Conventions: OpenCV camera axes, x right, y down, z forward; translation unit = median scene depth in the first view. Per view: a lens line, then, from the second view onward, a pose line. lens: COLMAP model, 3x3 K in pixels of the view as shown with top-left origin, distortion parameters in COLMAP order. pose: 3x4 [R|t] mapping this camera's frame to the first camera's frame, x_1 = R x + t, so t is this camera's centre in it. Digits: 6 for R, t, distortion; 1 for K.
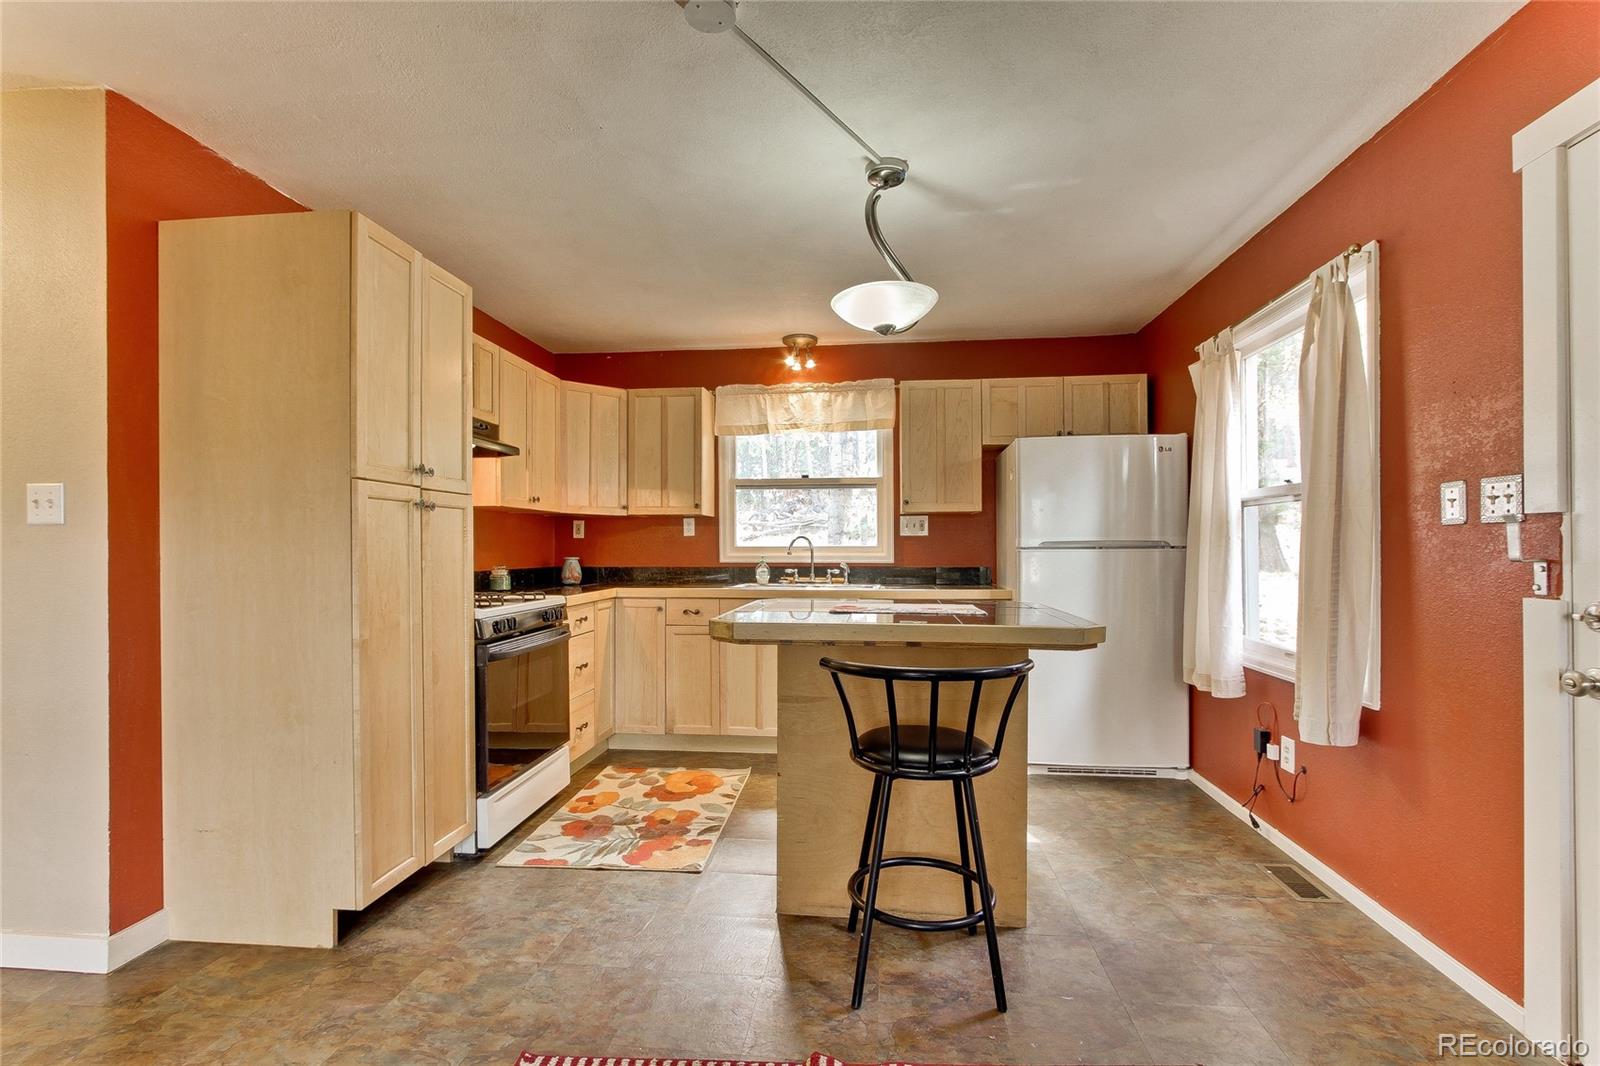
lens RADIAL K [[739.4, 0, 799.4], [0, 739.4, 546.7], [0, 0, 1]] dist [-0.014042, 0.005144]
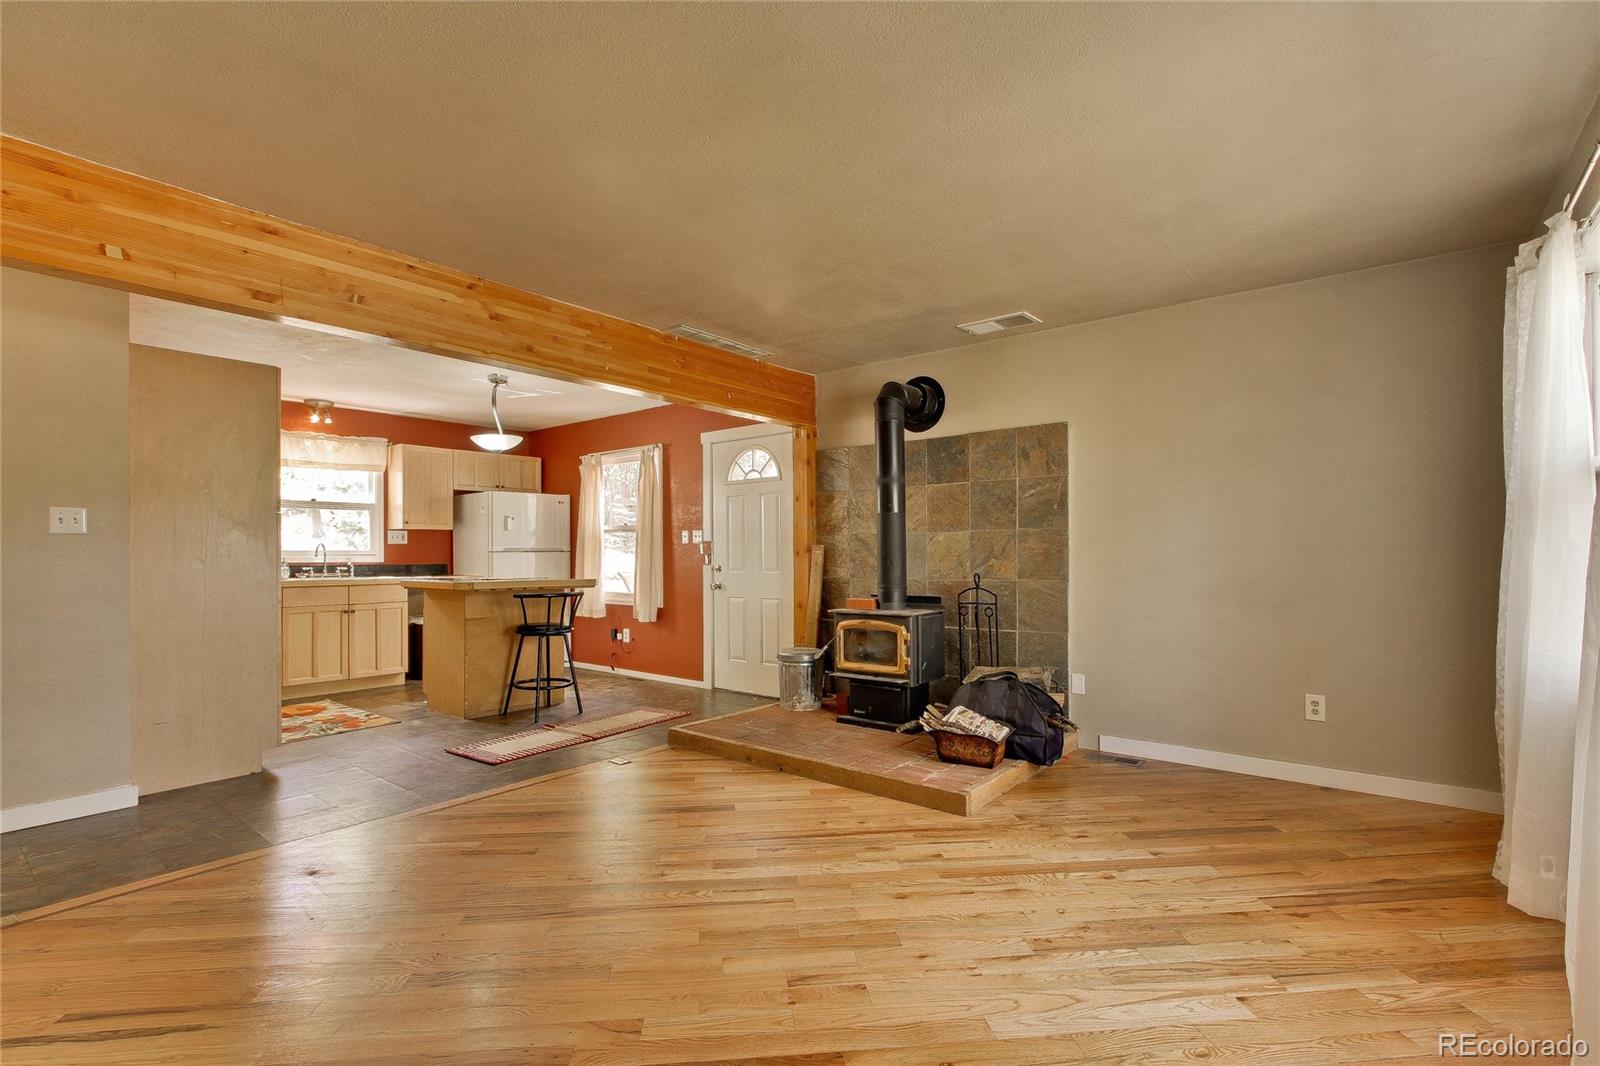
lens RADIAL K [[739.4, 0, 800.5], [0, 739.4, 549.3], [0, 0, 1]] dist [-0.014042, 0.005144]
pose [[0.543292, 0.006761, 0.839517, -0.687257], [0.001341, 0.999959, -0.008921, 0.010492], [-0.839543, 0.005972, 0.543261, -0.523461]]
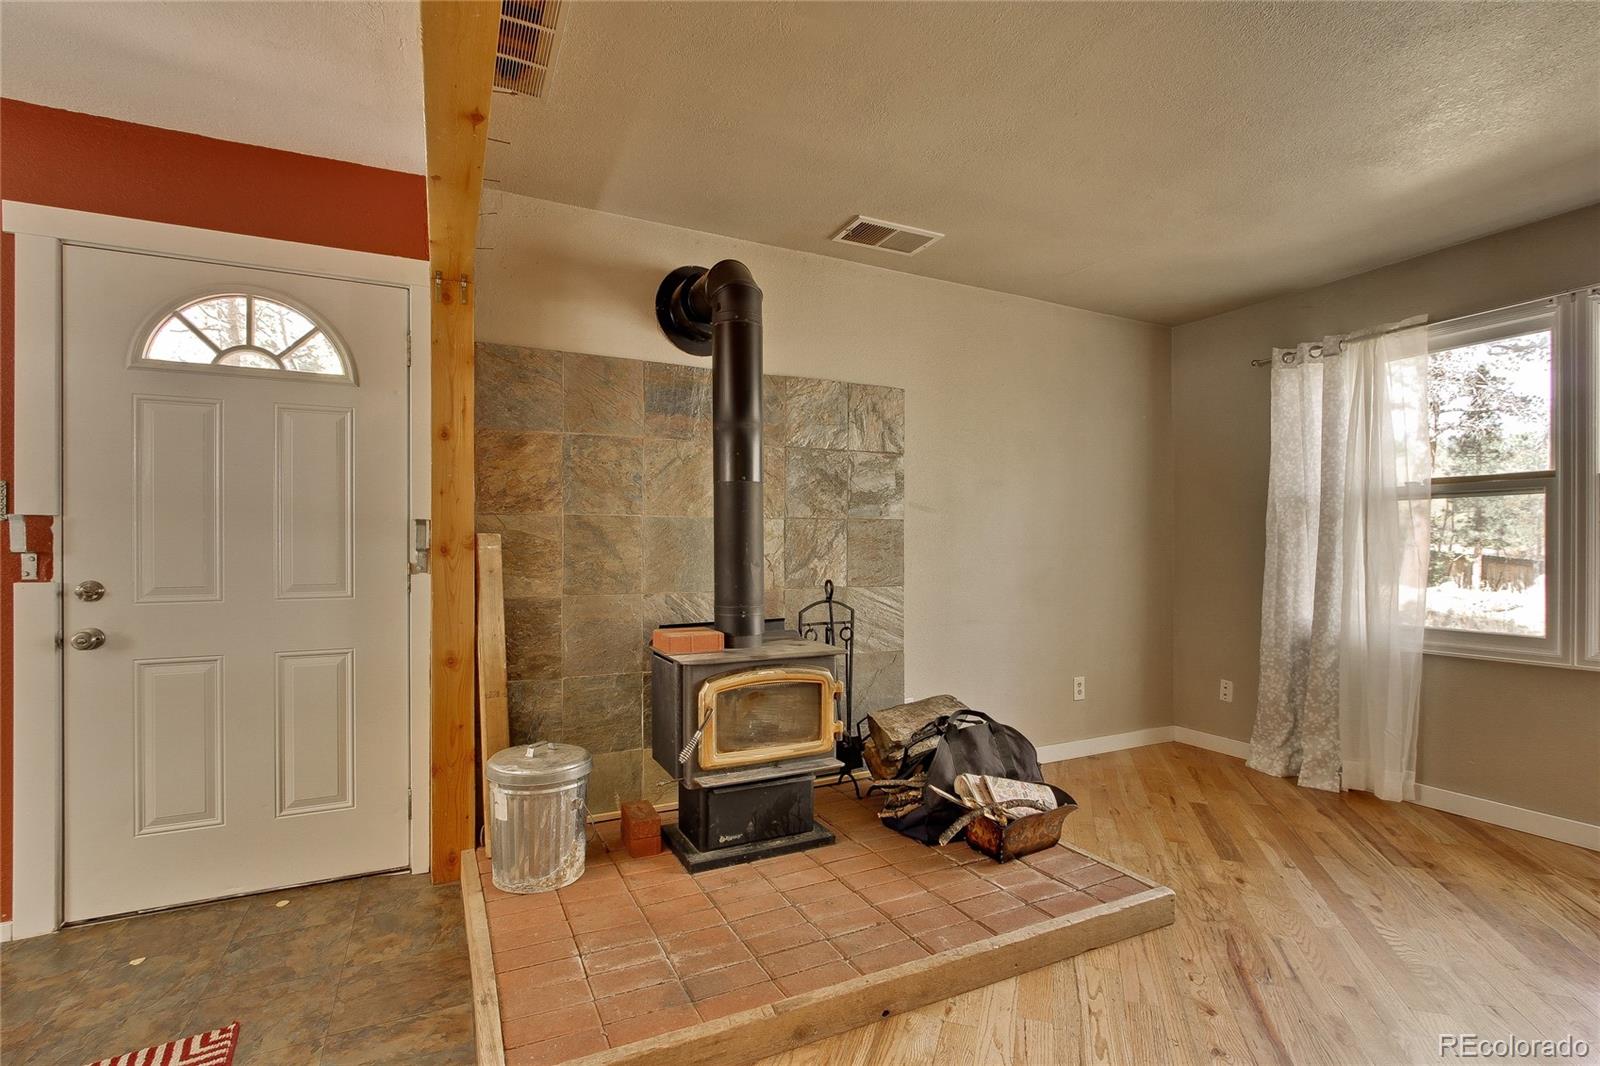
lens RADIAL K [[739.4, 0, 805.3], [0, 739.4, 545.2], [0, 0, 1]] dist [-0.014042, 0.005144]
pose [[-0.538193, 0.006416, 0.842797, -0.296006], [0.000793, 0.999974, -0.007106, 0.006470], [-0.842821, -0.003156, -0.538185, 0.211728]]
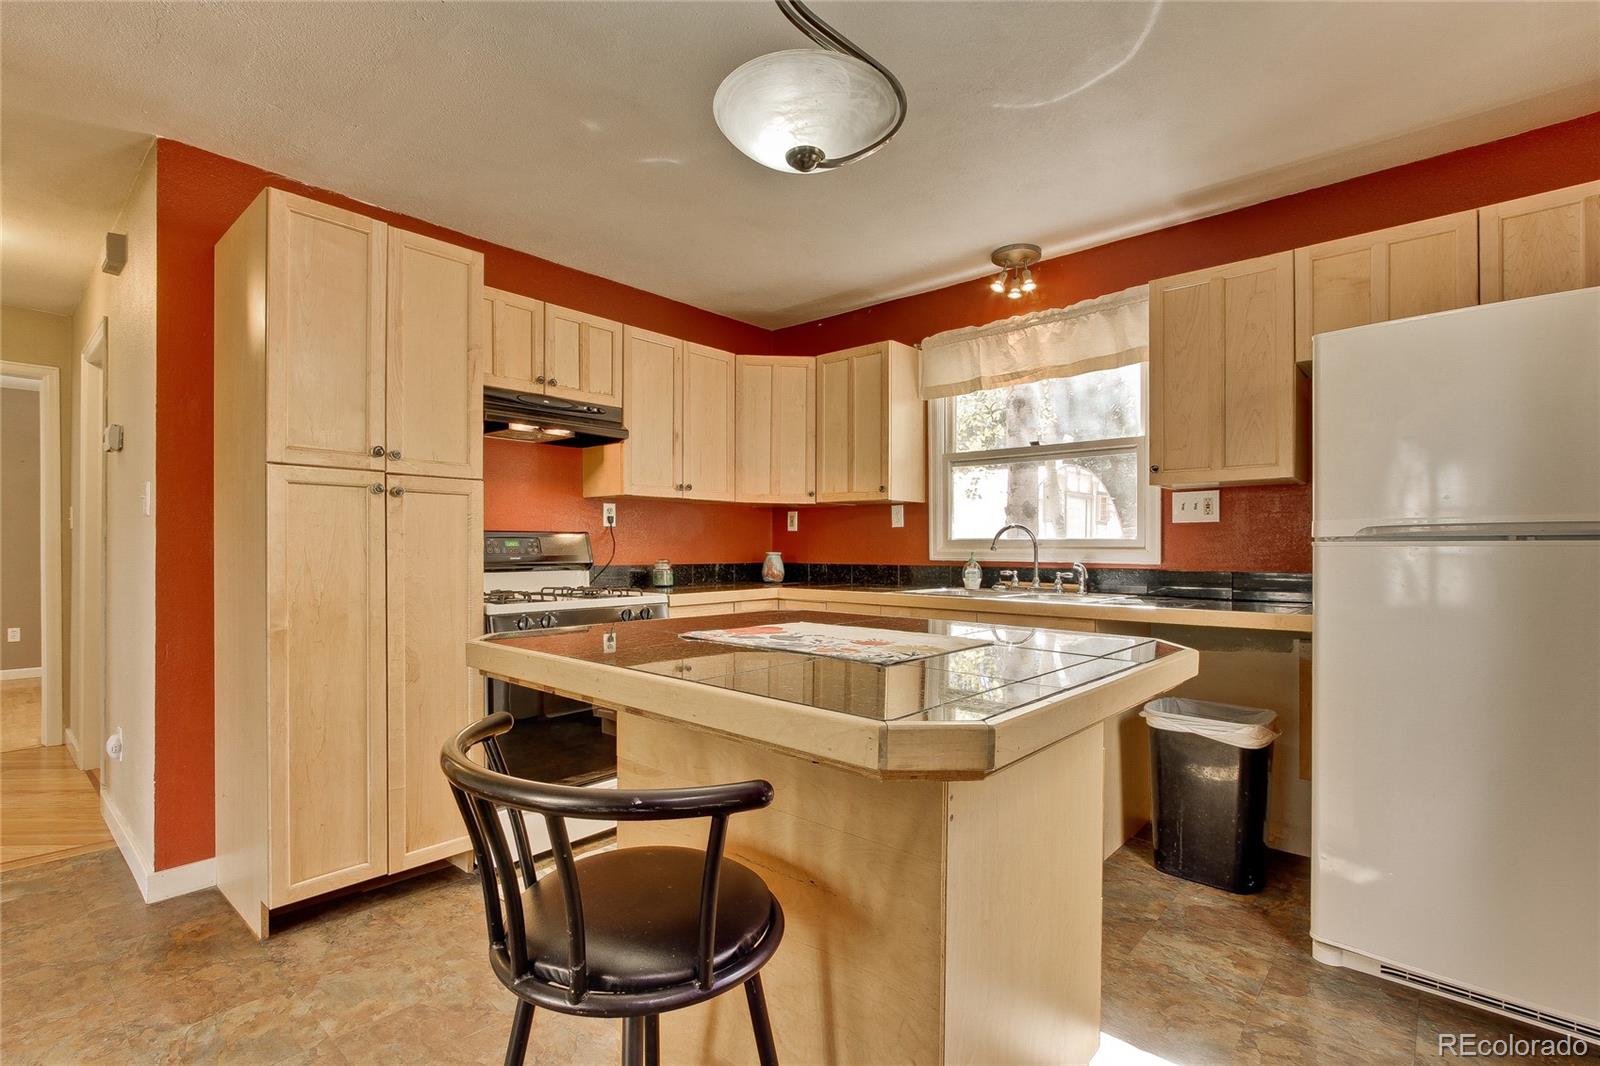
lens RADIAL K [[739.4, 0, 810.4], [0, 739.4, 545.8], [0, 0, 1]] dist [-0.014042, 0.005144]
pose [[0.816835, 0.003559, -0.576860, 0.262694], [-0.003944, 0.999992, 0.000584, 0.006319], [0.576858, 0.001798, 0.816843, 0.302382]]
